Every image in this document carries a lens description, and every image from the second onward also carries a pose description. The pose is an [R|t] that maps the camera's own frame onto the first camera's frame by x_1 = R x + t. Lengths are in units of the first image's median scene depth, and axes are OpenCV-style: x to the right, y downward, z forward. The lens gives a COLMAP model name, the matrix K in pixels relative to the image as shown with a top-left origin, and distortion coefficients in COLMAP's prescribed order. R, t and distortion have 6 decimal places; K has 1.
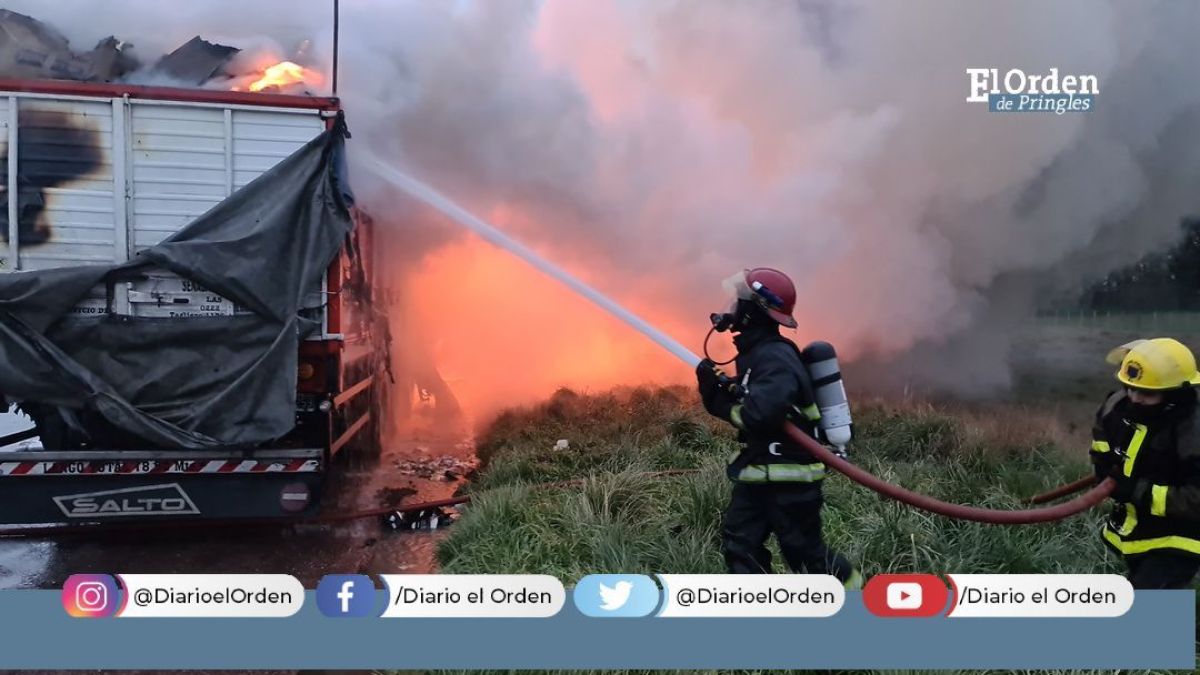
lens RADIAL K [[914.0, 0, 599.5], [0, 914.0, 344.3], [0, 0, 1]] dist [0.060016, -0.031126]
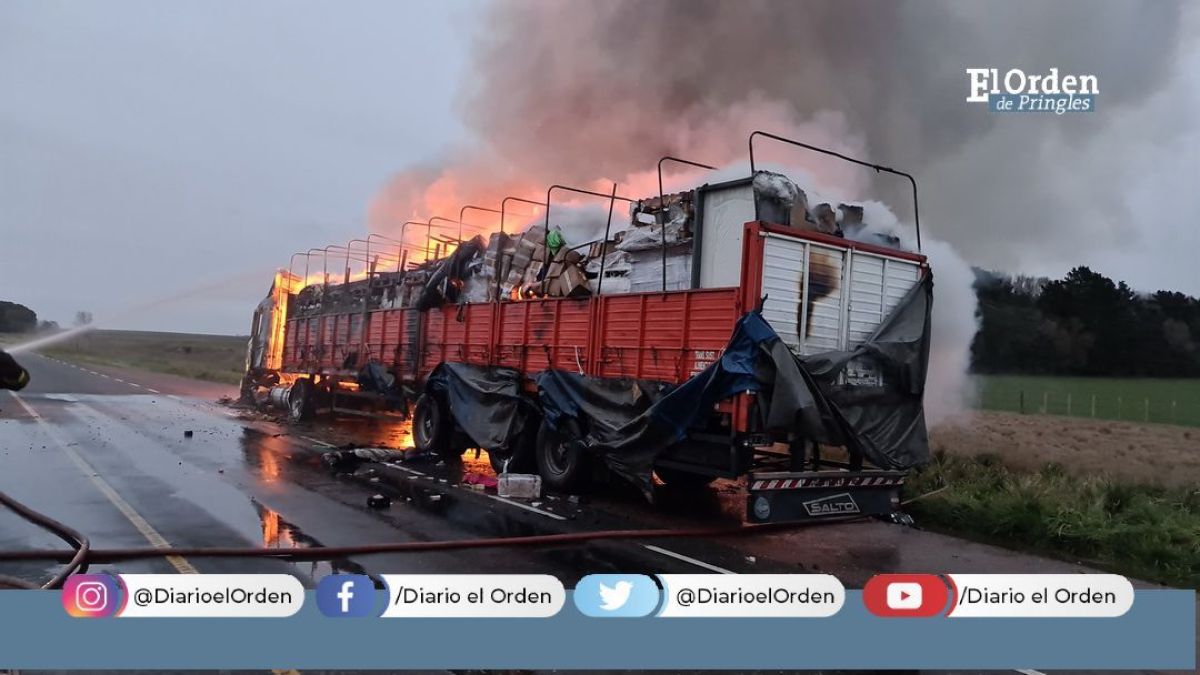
lens RADIAL K [[914.0, 0, 607.4], [0, 914.0, 331.0], [0, 0, 1]] dist [0.060016, -0.031126]
pose [[0.879549, 0.061234, 0.471853, -1.579108], [-0.043301, 0.997870, -0.048784, -0.028870], [-0.473835, 0.022476, 0.880327, -0.181479]]
